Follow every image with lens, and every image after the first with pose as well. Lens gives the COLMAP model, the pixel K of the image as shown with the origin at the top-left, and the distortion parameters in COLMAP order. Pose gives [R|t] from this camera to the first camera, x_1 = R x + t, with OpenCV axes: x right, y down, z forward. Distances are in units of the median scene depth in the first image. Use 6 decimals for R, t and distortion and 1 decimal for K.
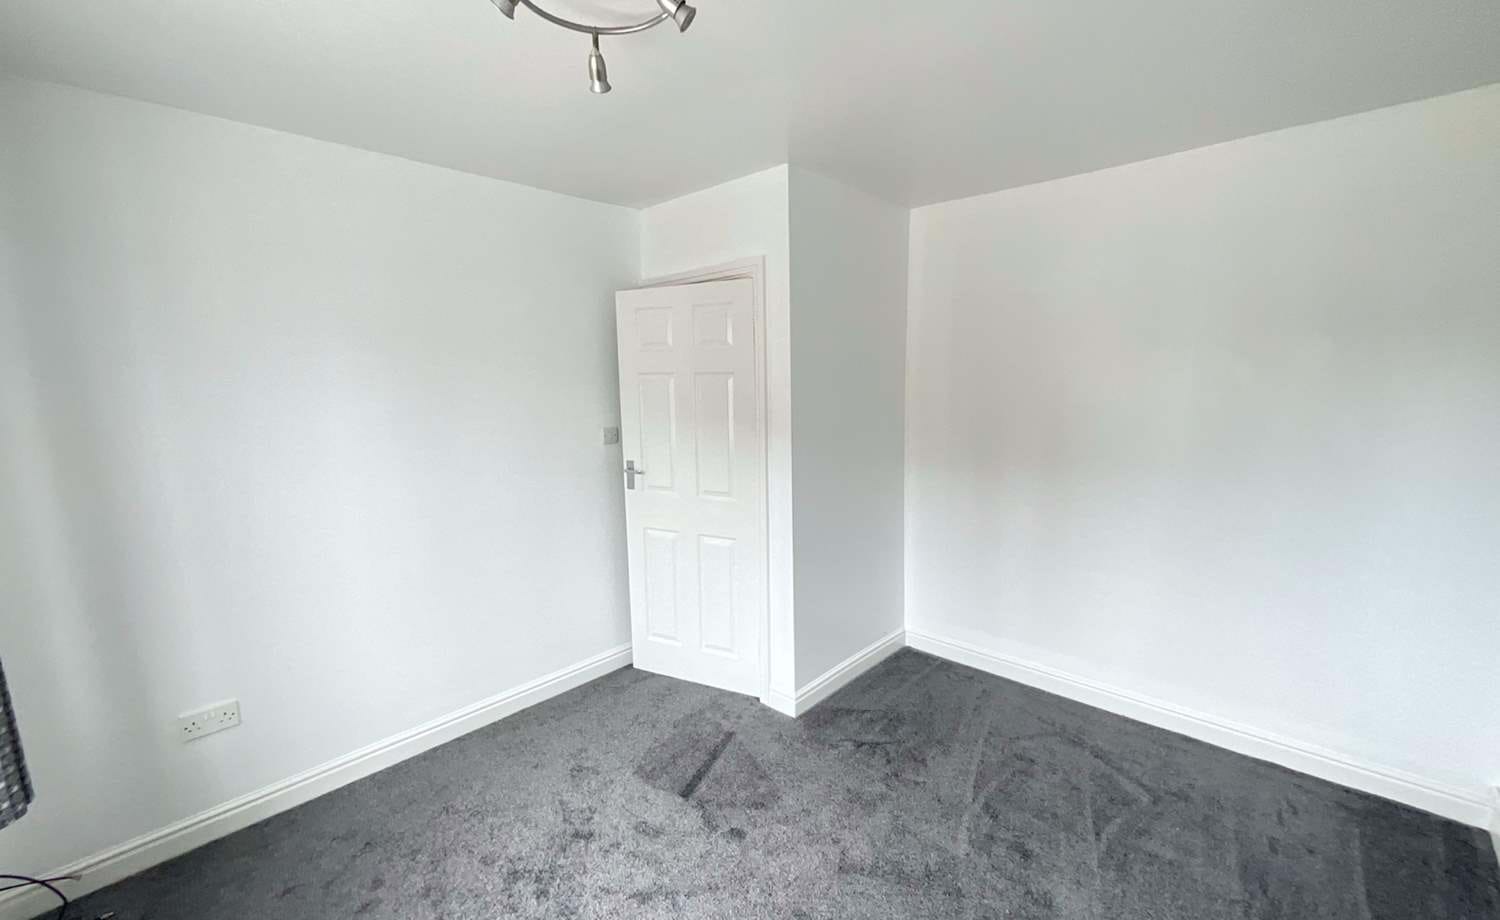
lens RADIAL K [[608.7, 0, 749.4], [0, 608.7, 453.5], [0, 0, 1]] dist [0.000710, -0.000024]
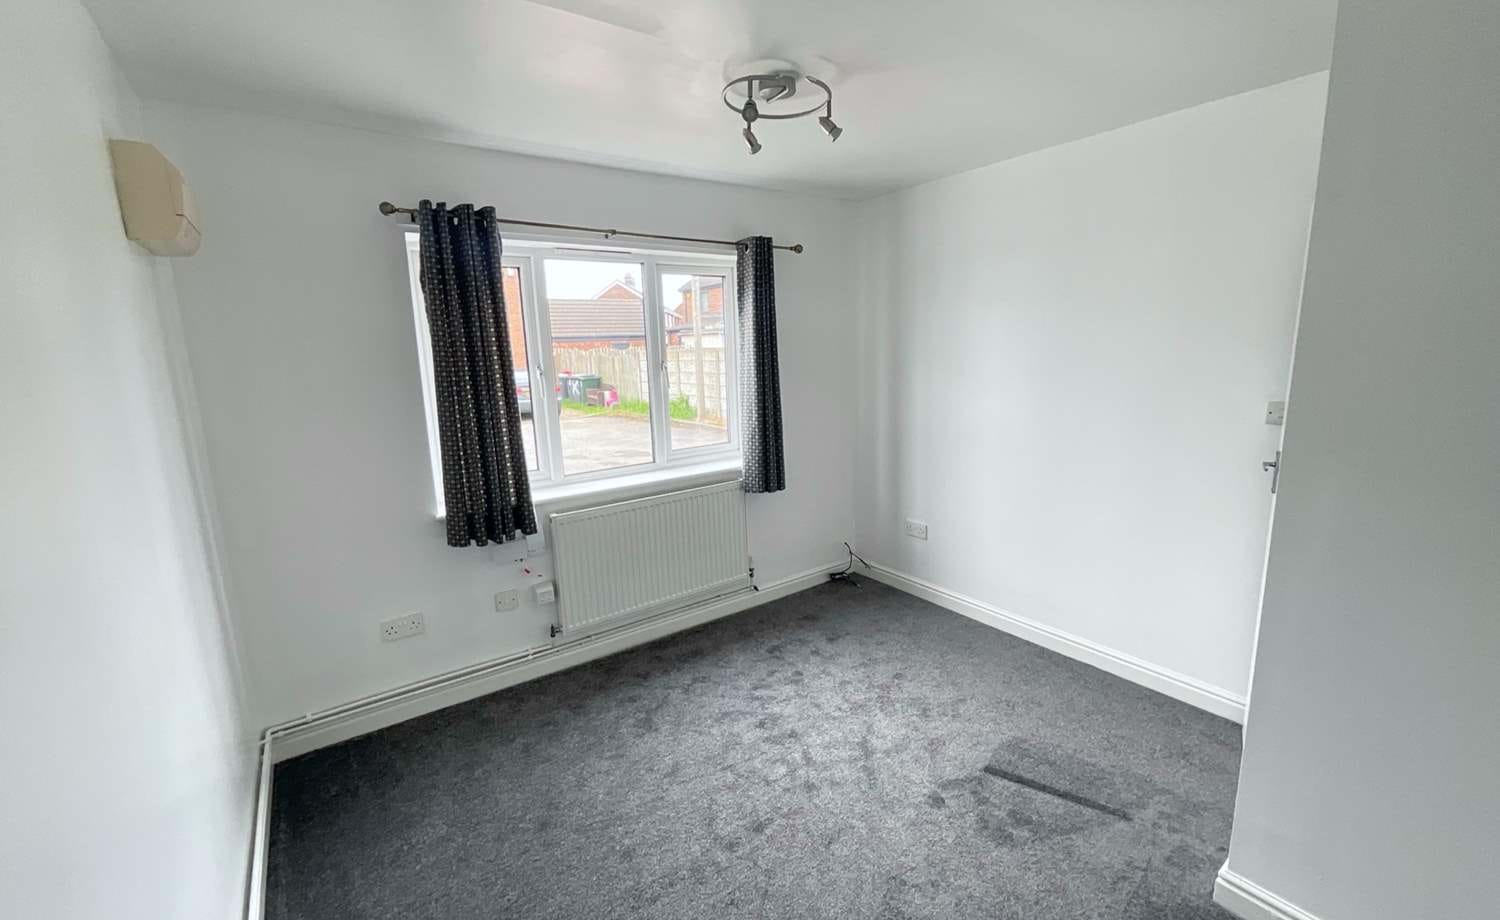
lens RADIAL K [[608.7, 0, 754.0], [0, 608.7, 462.5], [0, 0, 1]] dist [0.000710, -0.000024]
pose [[-0.178560, 0.210755, -0.961092, 0.785608], [-0.098735, 0.968022, 0.230618, -0.104243], [0.978963, 0.136073, -0.152041, 0.701205]]
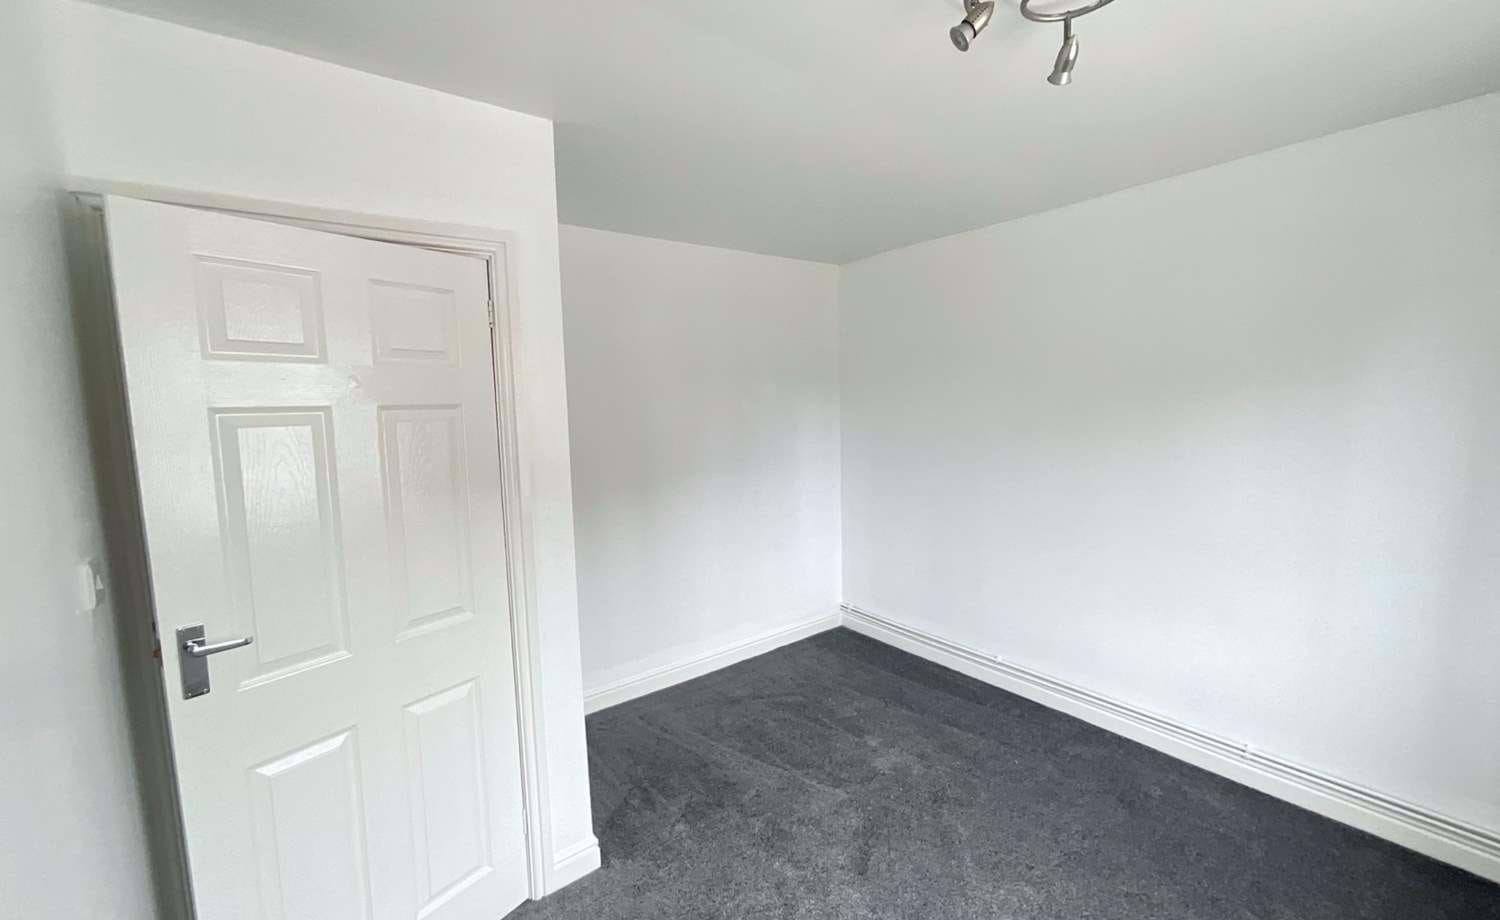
lens RADIAL K [[608.7, 0, 746.9], [0, 608.7, 464.5], [0, 0, 1]] dist [0.000710, -0.000024]
pose [[0.200259, -0.101661, 0.974454, -0.678197], [0.171335, 0.982909, 0.067332, -0.079484], [-0.964645, 0.153474, 0.214255, 0.718710]]
